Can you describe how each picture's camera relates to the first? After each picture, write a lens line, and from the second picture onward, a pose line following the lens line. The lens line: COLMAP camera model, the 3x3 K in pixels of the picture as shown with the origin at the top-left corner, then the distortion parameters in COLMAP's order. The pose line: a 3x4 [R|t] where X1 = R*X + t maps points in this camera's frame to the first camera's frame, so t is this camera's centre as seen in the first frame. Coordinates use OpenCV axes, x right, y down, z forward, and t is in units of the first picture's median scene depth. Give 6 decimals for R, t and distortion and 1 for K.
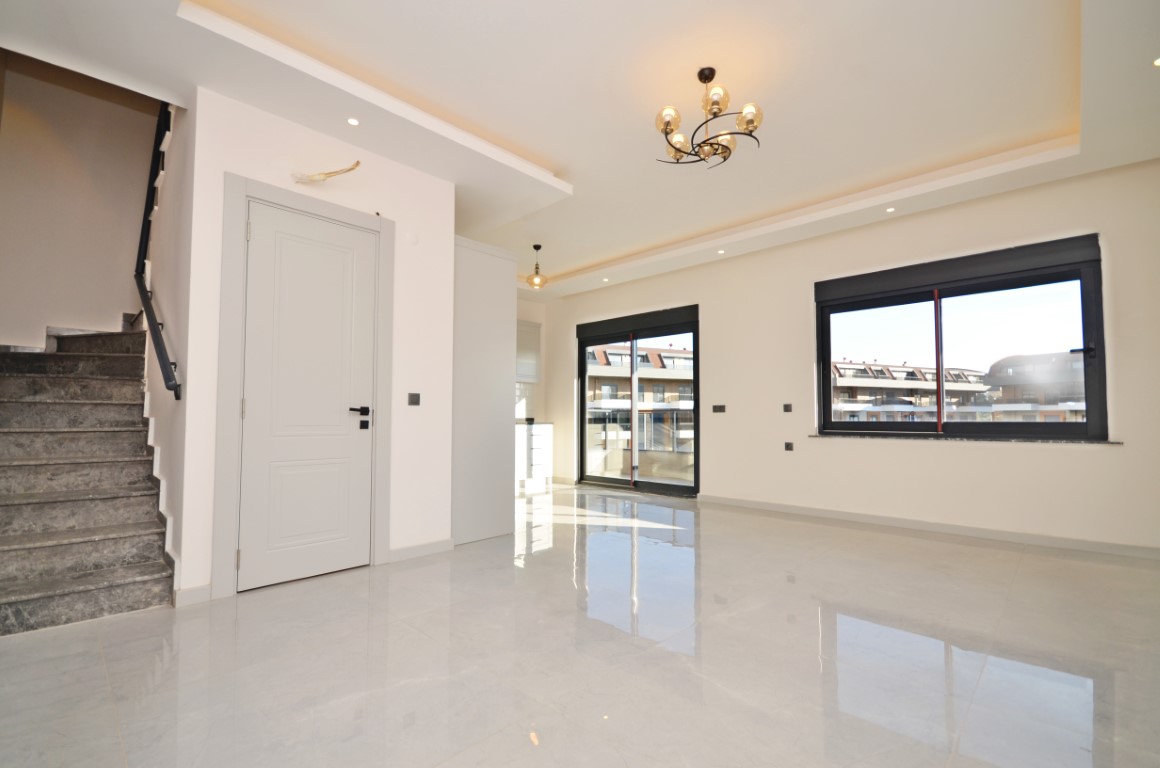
lens RADIAL K [[504.9, 0, 577.3], [0, 504.9, 393.0], [0, 0, 1]] dist [0.000529, -0.007429]
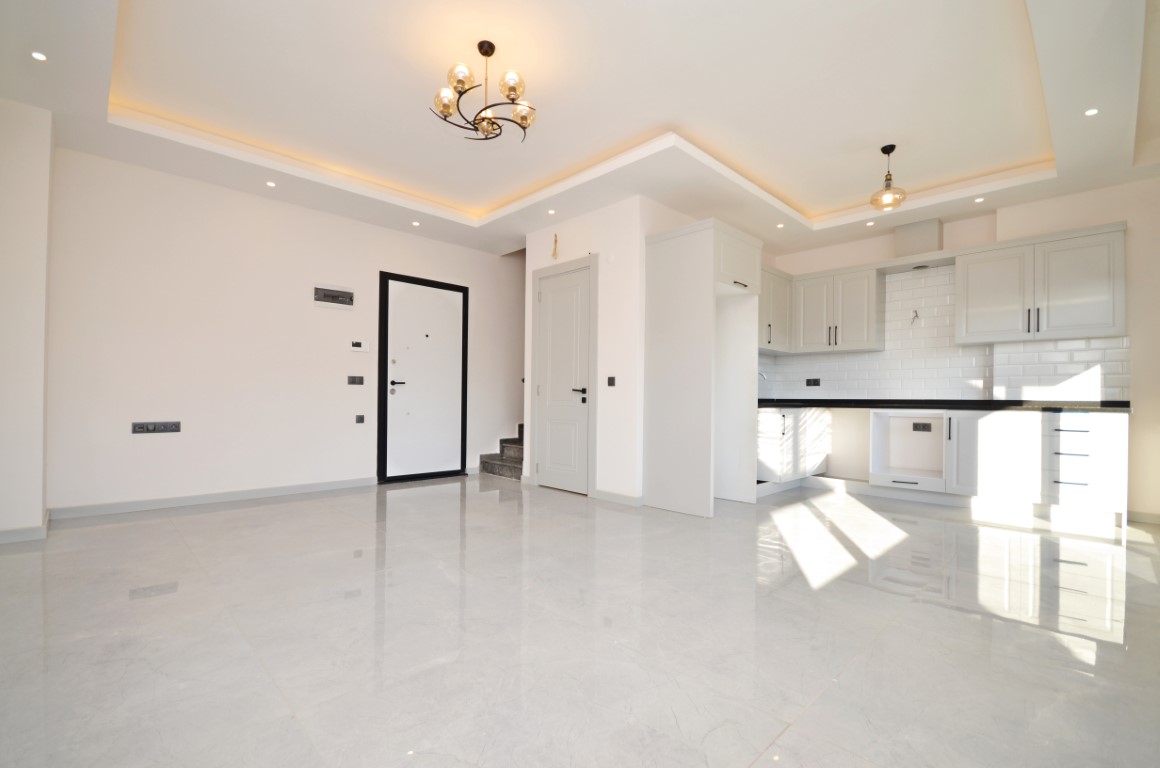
lens RADIAL K [[504.9, 0, 577.3], [0, 504.9, 393.0], [0, 0, 1]] dist [0.000529, -0.007429]
pose [[-0.027600, -0.002332, -0.999616, 1.000545], [0.041022, 0.999152, -0.003463, 0.043232], [0.998777, -0.041102, -0.027481, 0.958266]]
